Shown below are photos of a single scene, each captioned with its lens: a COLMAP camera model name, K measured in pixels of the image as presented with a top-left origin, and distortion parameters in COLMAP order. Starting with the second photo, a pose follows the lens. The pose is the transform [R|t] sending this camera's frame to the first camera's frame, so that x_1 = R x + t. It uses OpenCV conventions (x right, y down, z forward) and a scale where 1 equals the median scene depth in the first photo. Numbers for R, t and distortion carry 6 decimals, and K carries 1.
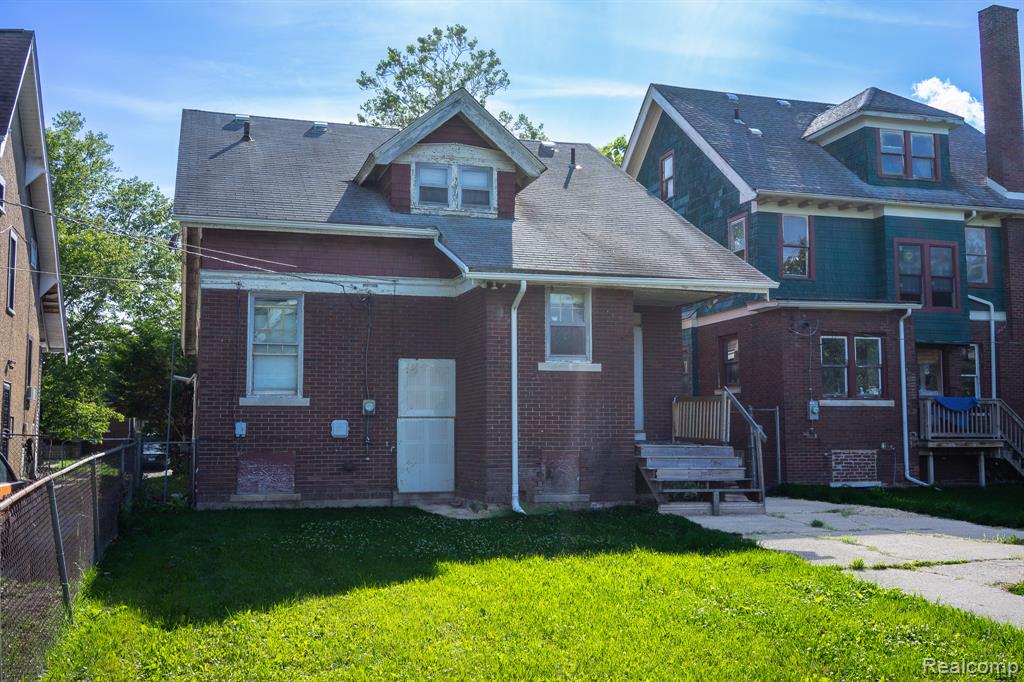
lens RADIAL K [[1044.0, 0, 512.0], [0, 1044.0, 341.0], [0, 0, 1]] dist [0.004679, -0.010911]
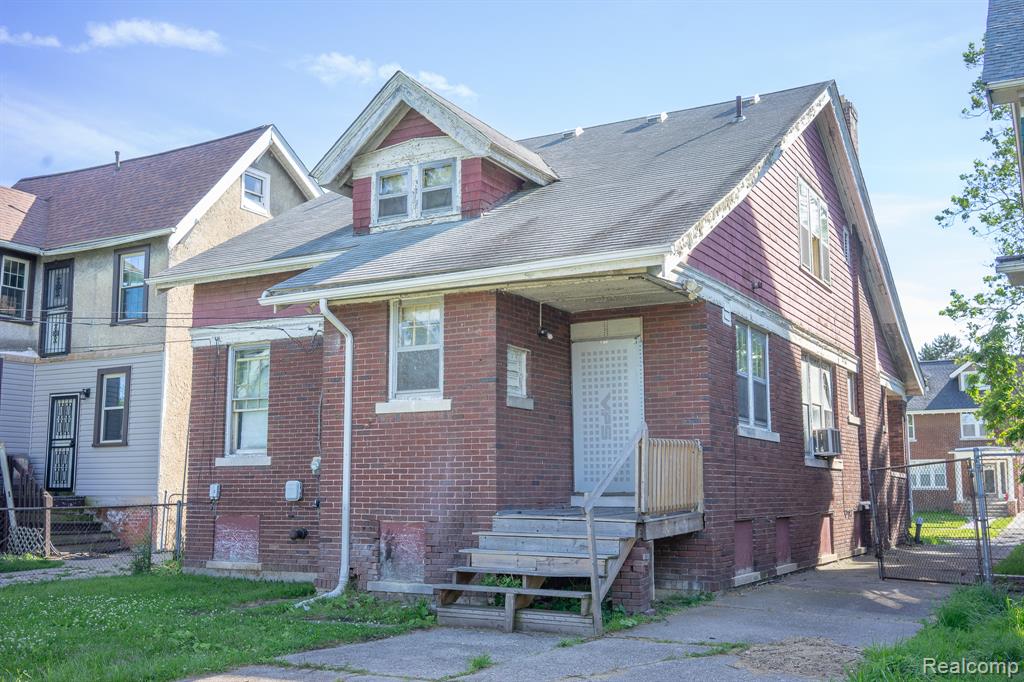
lens RADIAL K [[1044.0, 0, 512.0], [0, 1044.0, 341.0], [0, 0, 1]] dist [0.004679, -0.010911]
pose [[0.695550, -0.101493, -0.711273, 0.614091], [0.066418, 0.994816, -0.077003, 0.039302], [0.715401, 0.006318, 0.698685, 0.525784]]
